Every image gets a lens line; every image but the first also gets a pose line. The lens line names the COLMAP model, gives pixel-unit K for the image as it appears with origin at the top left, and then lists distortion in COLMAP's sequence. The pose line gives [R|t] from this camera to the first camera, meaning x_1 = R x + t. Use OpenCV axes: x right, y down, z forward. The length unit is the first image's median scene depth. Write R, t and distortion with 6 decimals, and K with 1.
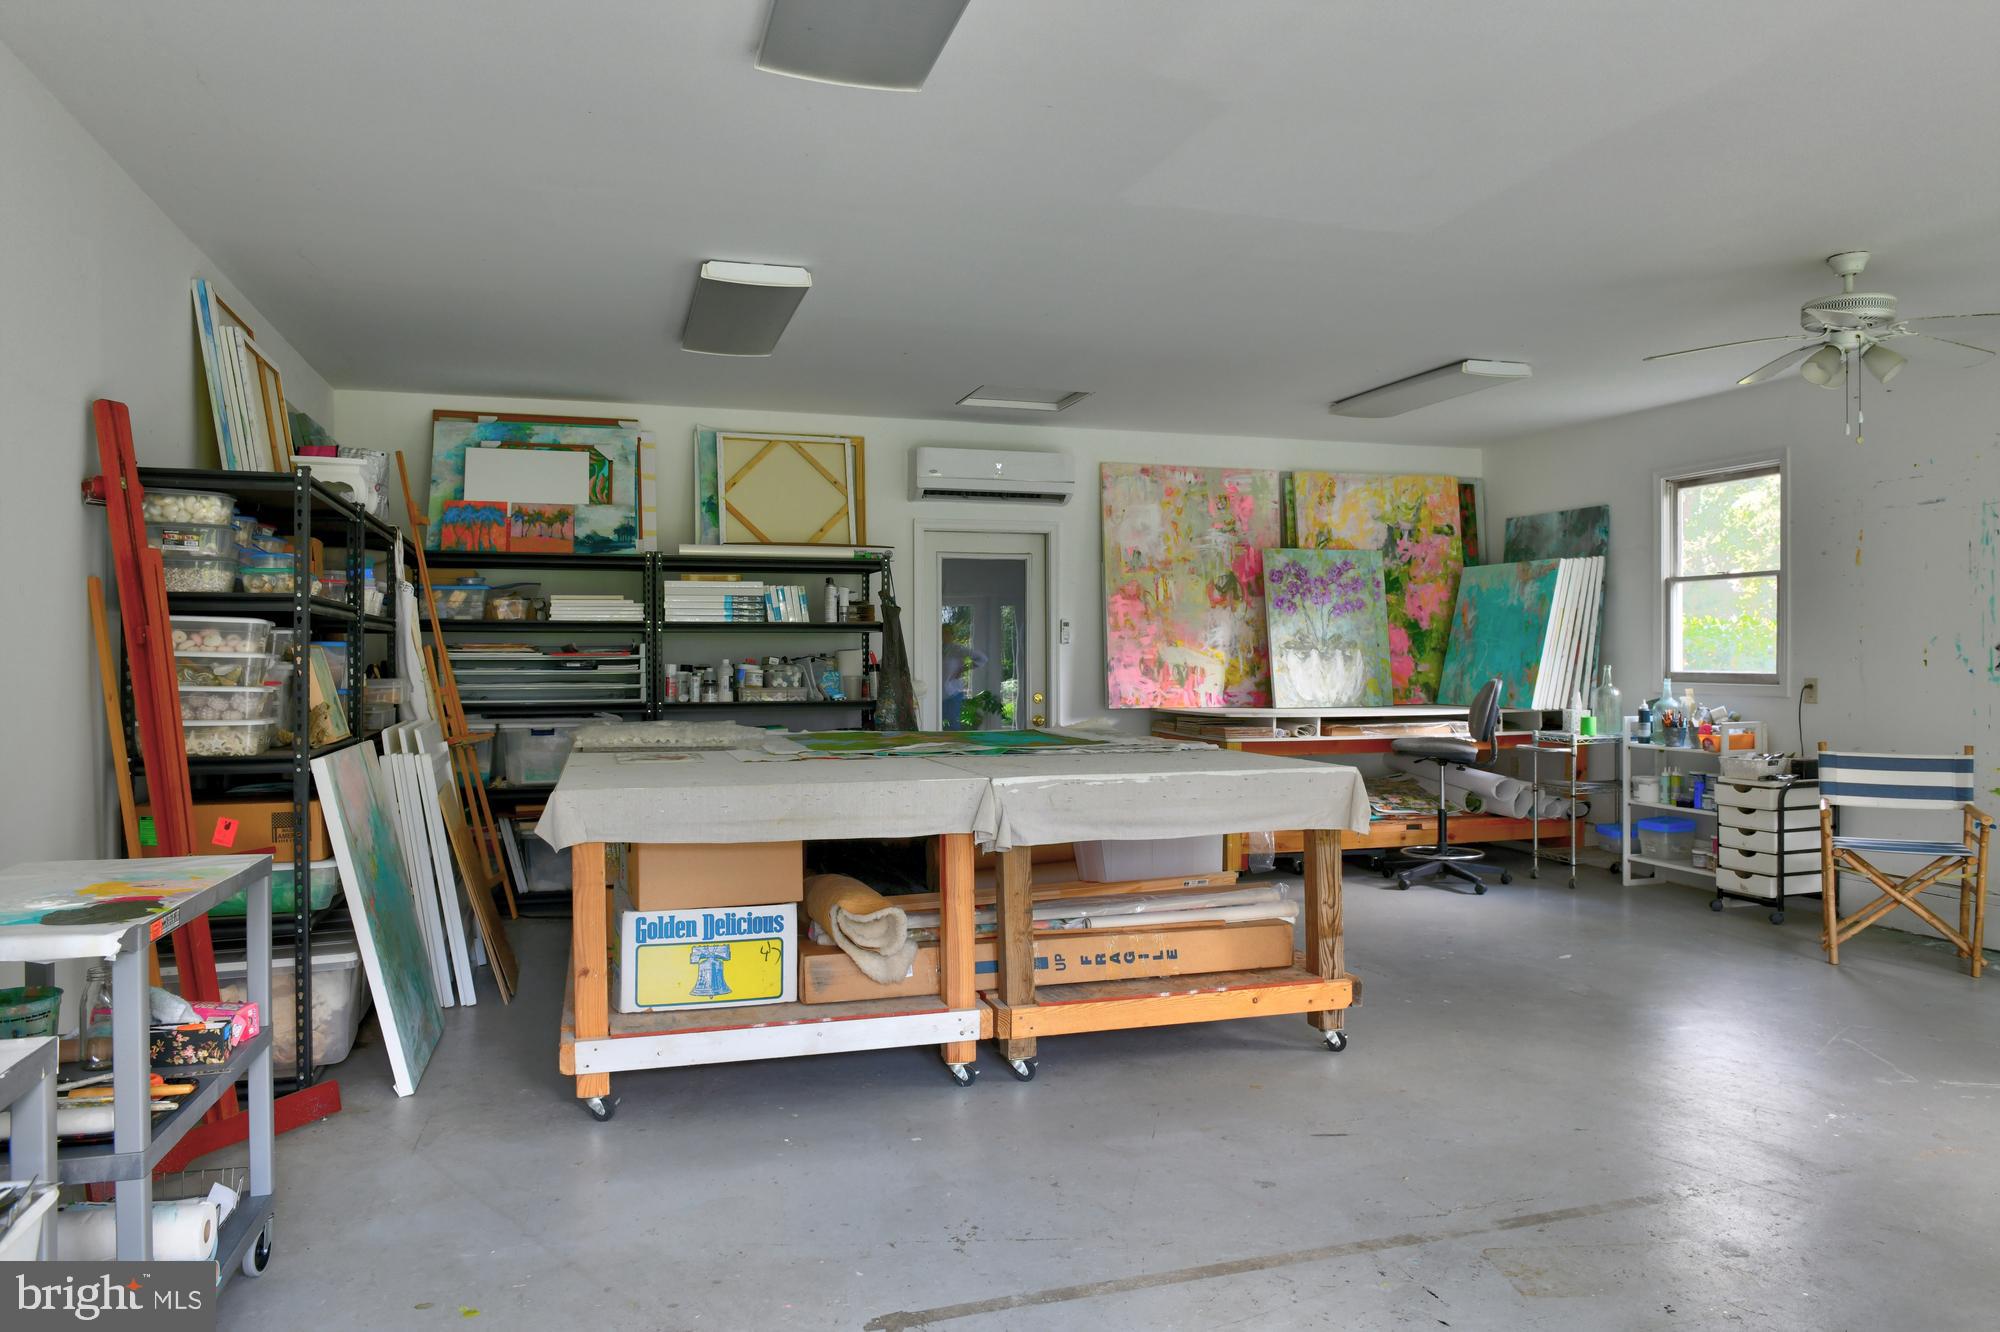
lens RADIAL K [[1361.1, 0, 1005.2], [0, 1361.1, 665.5], [0, 0, 1]] dist [-0.012242, -0.001144]
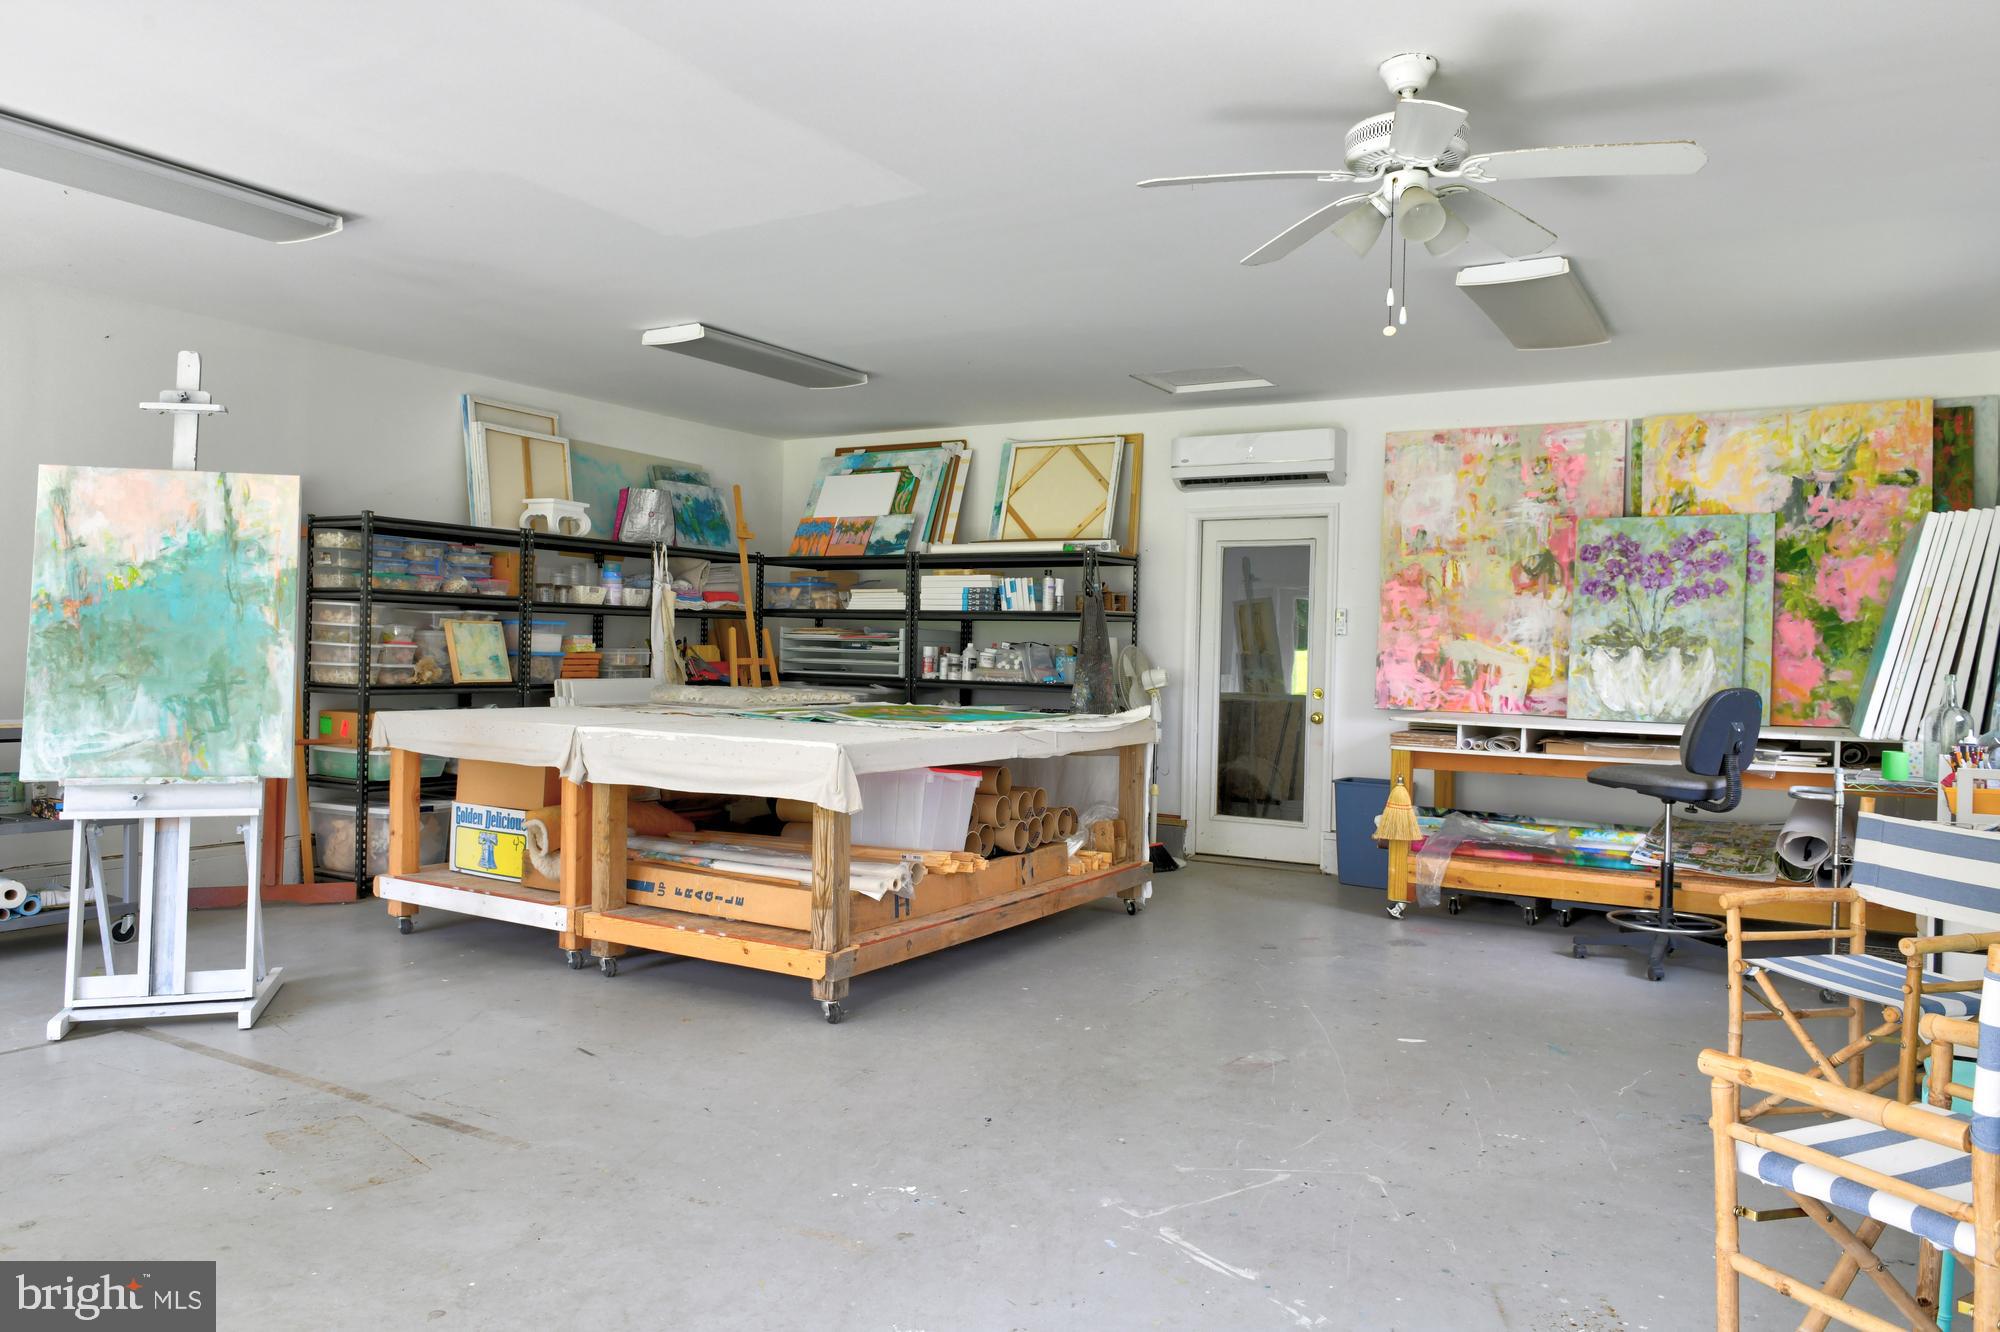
lens RADIAL K [[1361.1, 0, 1005.2], [0, 1361.1, 665.5], [0, 0, 1]] dist [-0.012242, -0.001144]
pose [[0.667317, 0.026544, -0.744301, 0.568597], [-0.028384, 0.999545, 0.010198, 0.001370], [0.744233, 0.014321, 0.667767, 0.218338]]
